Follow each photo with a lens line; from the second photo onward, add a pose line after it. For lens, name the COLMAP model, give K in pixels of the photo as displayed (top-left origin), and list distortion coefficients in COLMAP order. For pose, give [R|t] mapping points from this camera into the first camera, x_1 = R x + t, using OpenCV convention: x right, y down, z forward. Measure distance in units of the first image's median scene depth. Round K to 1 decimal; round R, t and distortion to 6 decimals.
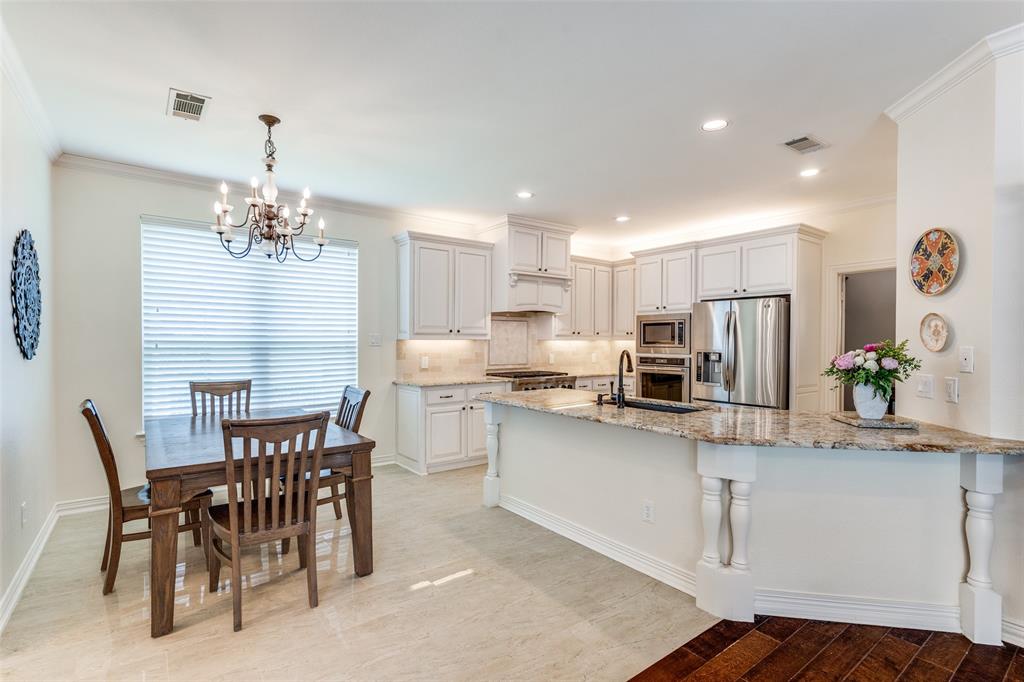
lens RADIAL K [[489.4, 0, 510.9], [0, 489.4, 347.2], [0, 0, 1]] dist [0.002301, 0.000272]
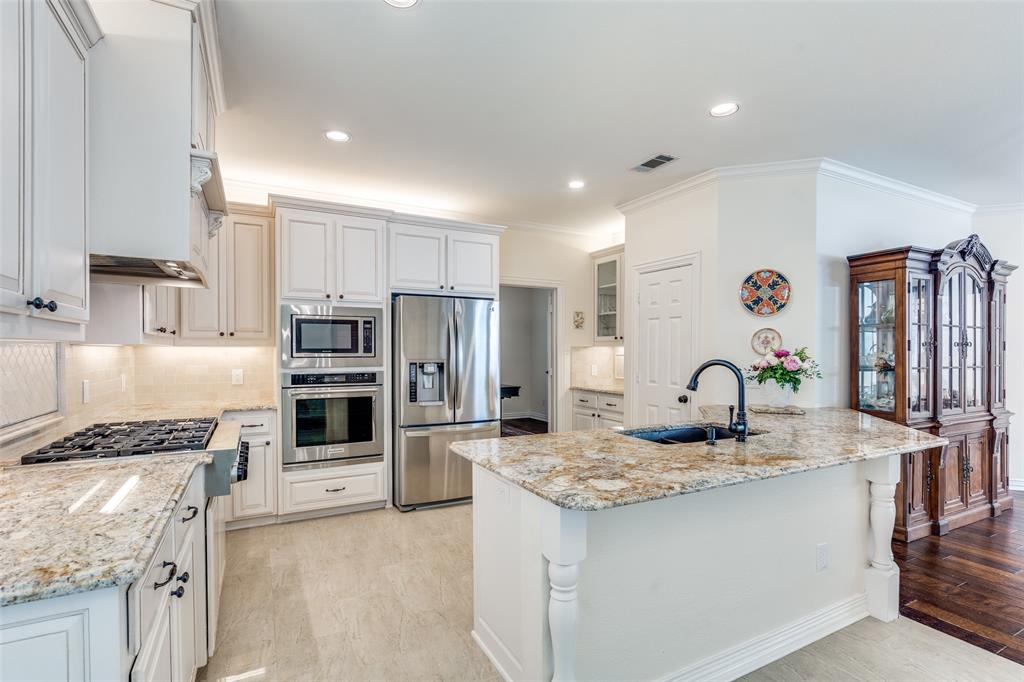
lens RADIAL K [[489.4, 0, 509.9], [0, 489.4, 349.3], [0, 0, 1]] dist [0.002301, 0.000272]
pose [[0.165295, -0.004407, 0.986234, -0.346999], [0.012991, 0.999913, 0.002290, -0.010763], [-0.986159, 0.012434, 0.165338, 0.774051]]
